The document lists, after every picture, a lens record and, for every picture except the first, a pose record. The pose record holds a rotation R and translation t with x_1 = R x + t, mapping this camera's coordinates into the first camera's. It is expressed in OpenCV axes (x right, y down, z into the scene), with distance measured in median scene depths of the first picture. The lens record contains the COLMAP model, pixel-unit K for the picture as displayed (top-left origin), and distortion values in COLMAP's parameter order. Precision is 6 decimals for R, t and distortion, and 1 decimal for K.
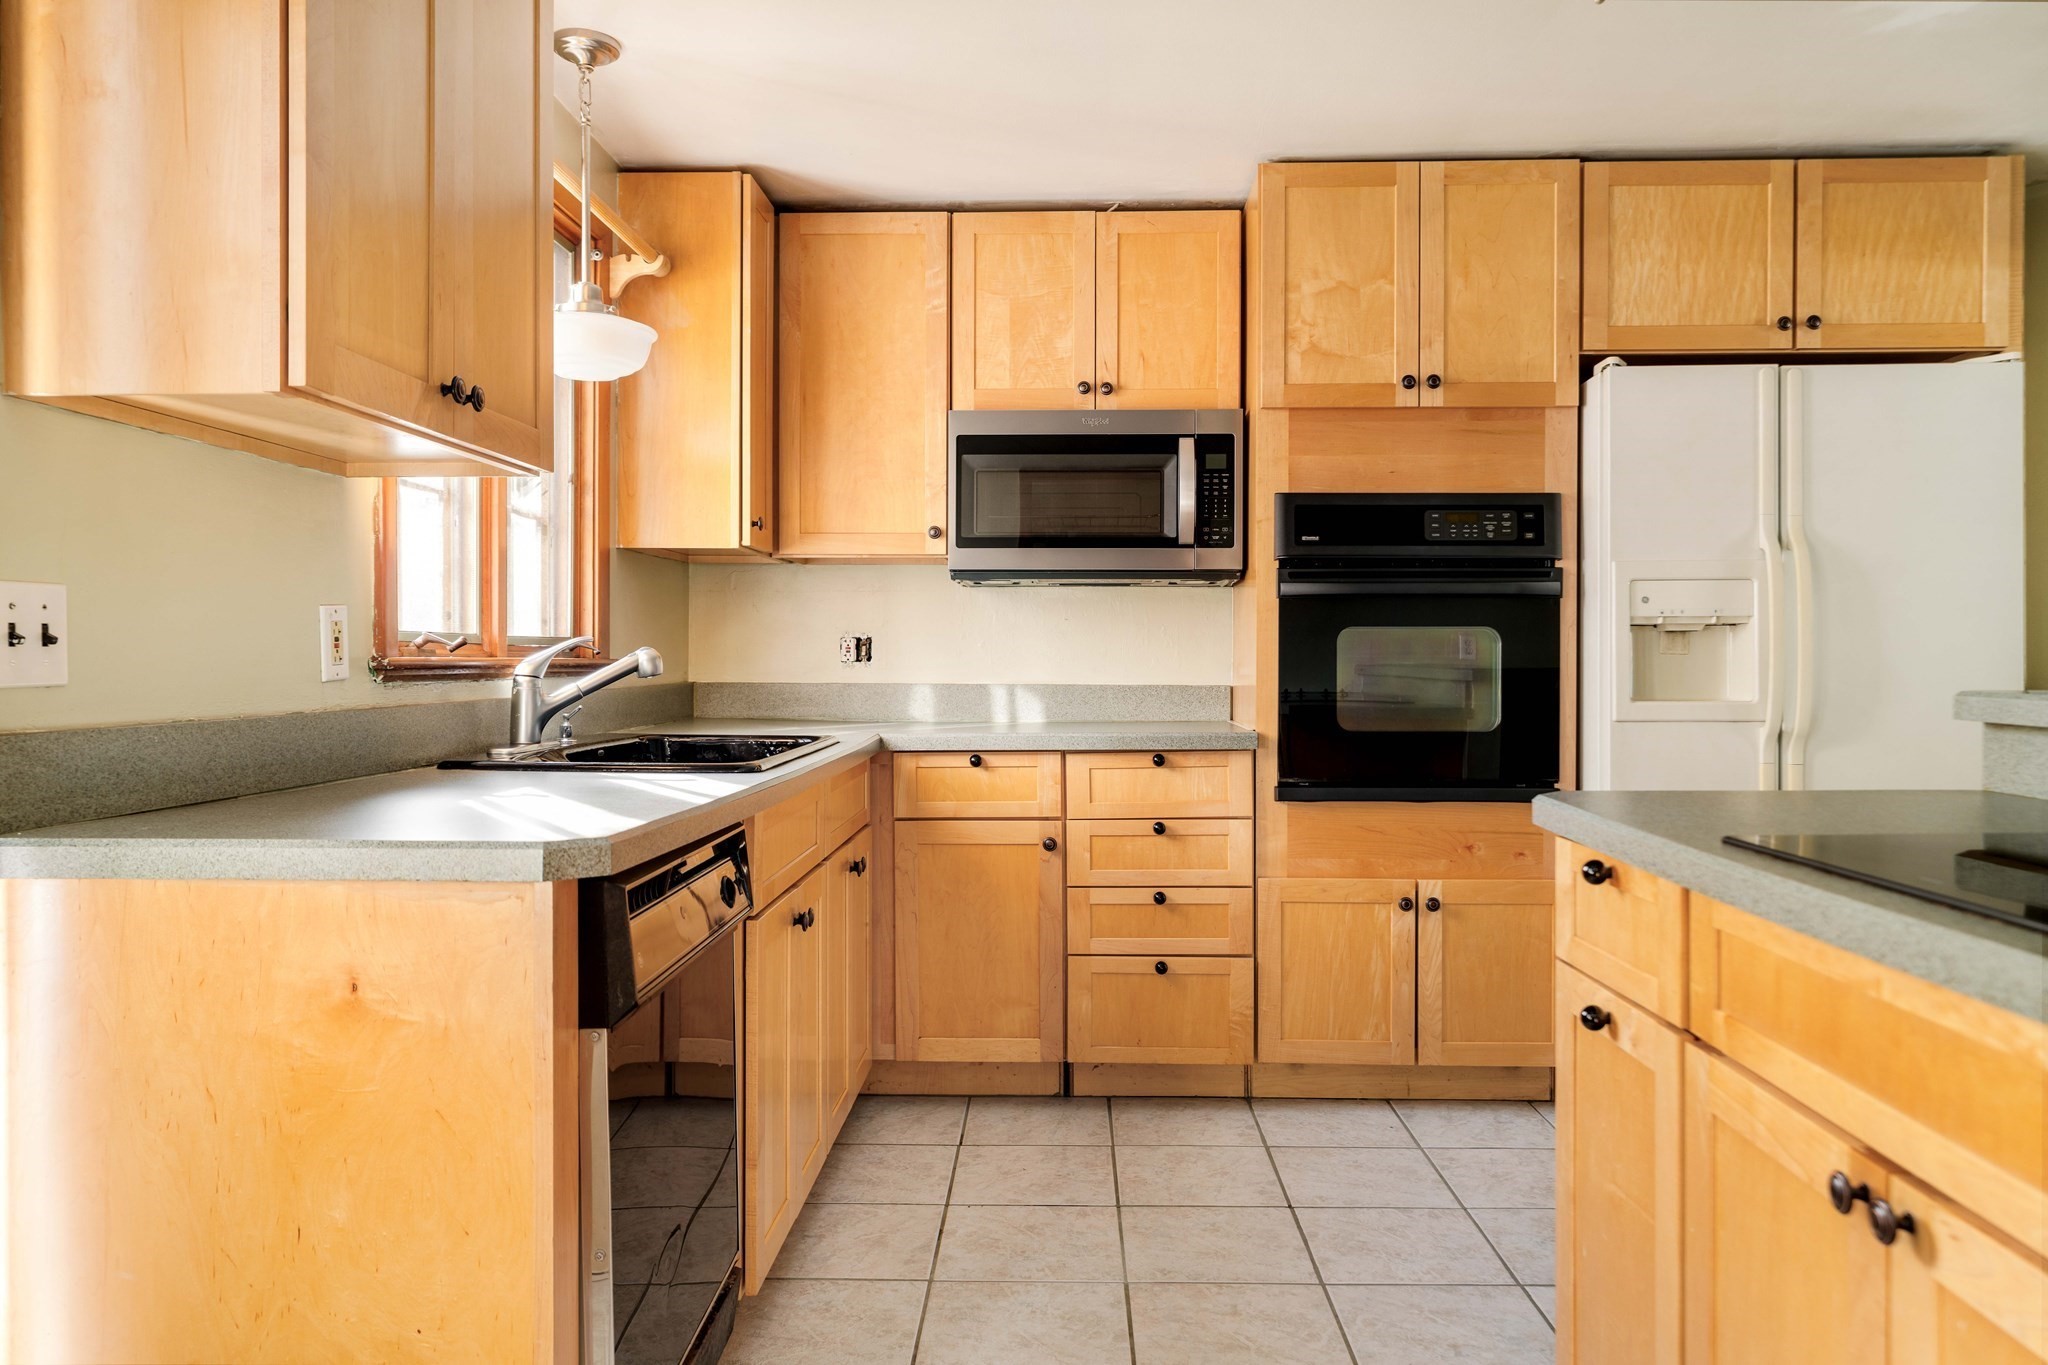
lens RADIAL K [[1401.9, 0, 1042.9], [0, 1401.9, 661.9], [0, 0, 1]] dist [-0.002229, -0.001660]
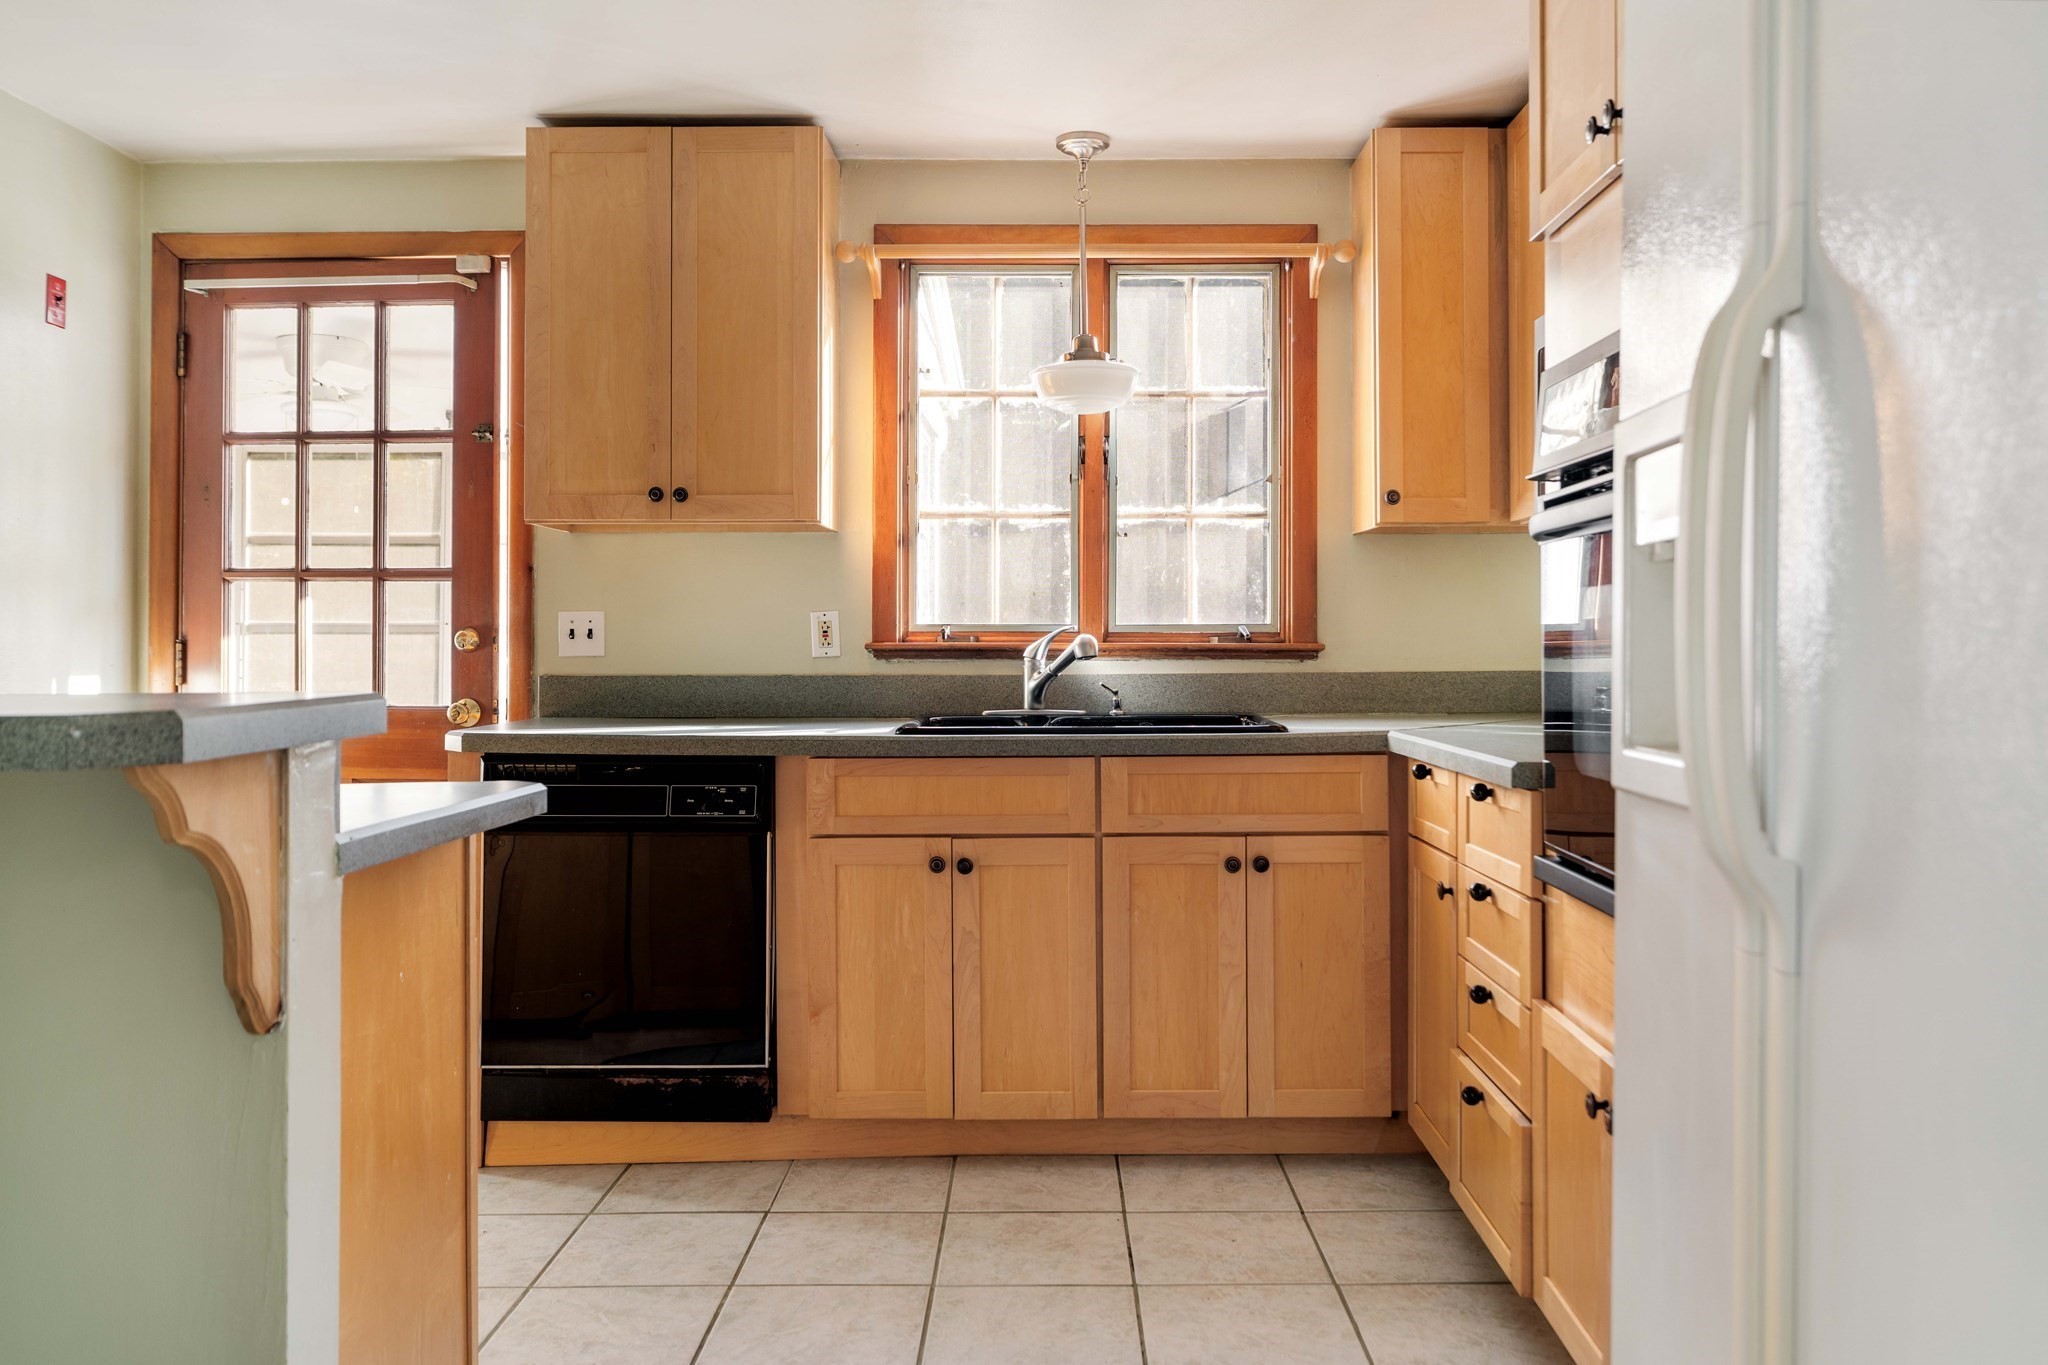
lens RADIAL K [[1576.5, 0, 1061.3], [0, 1576.5, 623.0], [0, 0, 1]] dist [-0.001109, -0.021967]
pose [[0.021448, -0.012247, -0.999695, 0.852180], [-0.001830, 0.999923, -0.012289, -0.002730], [0.999768, 0.002093, 0.021424, 0.782564]]
